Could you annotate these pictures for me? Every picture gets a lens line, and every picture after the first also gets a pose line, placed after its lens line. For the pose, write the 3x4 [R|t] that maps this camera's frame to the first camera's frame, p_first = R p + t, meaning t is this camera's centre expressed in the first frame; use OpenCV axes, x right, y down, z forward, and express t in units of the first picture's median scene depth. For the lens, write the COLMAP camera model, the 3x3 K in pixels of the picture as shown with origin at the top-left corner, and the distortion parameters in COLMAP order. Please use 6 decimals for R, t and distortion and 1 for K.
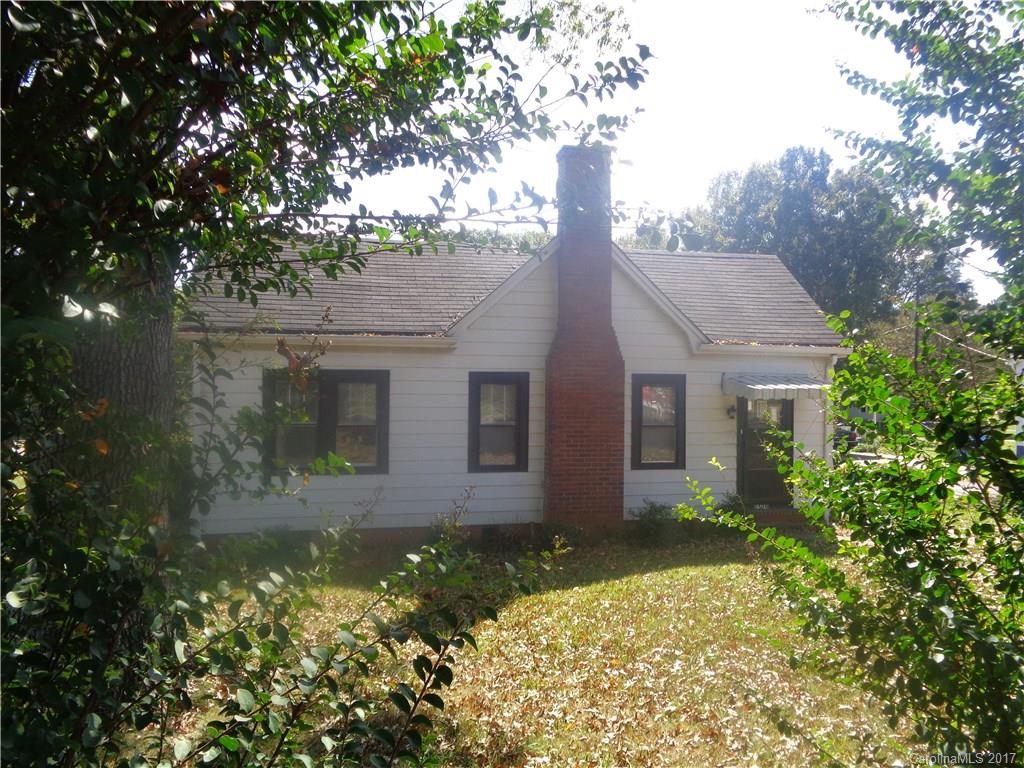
lens RADIAL K [[771.2, 0, 518.4], [0, 771.2, 378.8], [0, 0, 1]] dist [-0.000334, -0.000090]
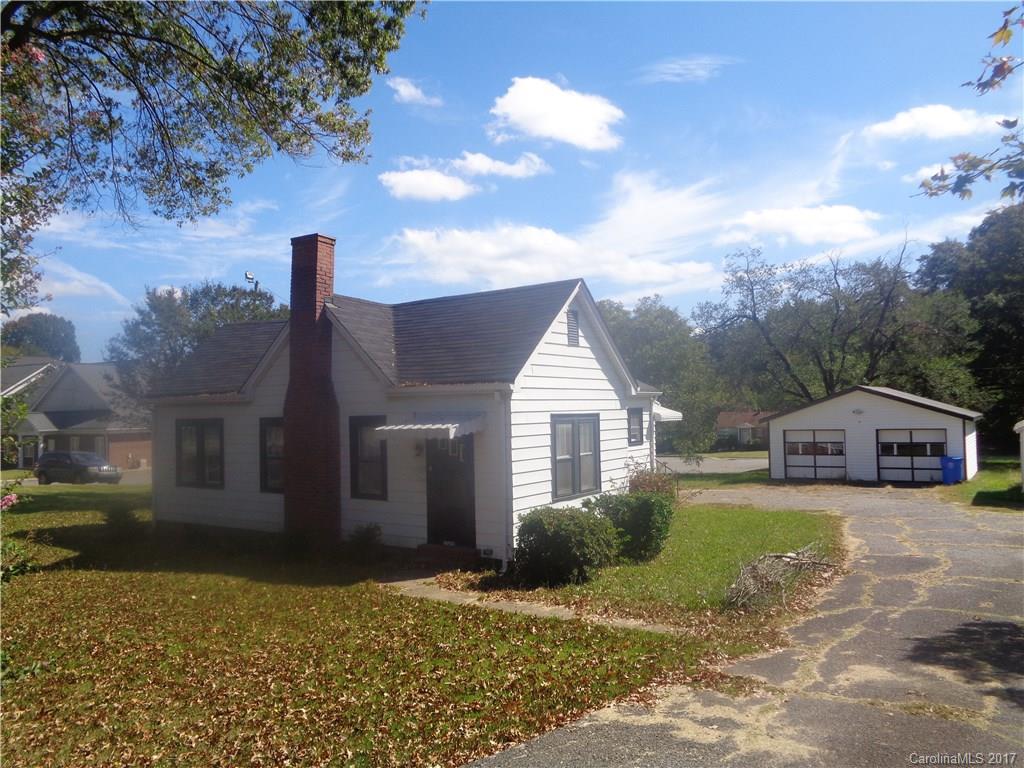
lens RADIAL K [[771.2, 0, 518.4], [0, 771.2, 378.8], [0, 0, 1]] dist [-0.000334, -0.000090]
pose [[0.663886, -0.062111, -0.745250, 1.252989], [0.016958, 0.997539, -0.068030, 0.022389], [0.747641, 0.032526, 0.663306, 0.427454]]
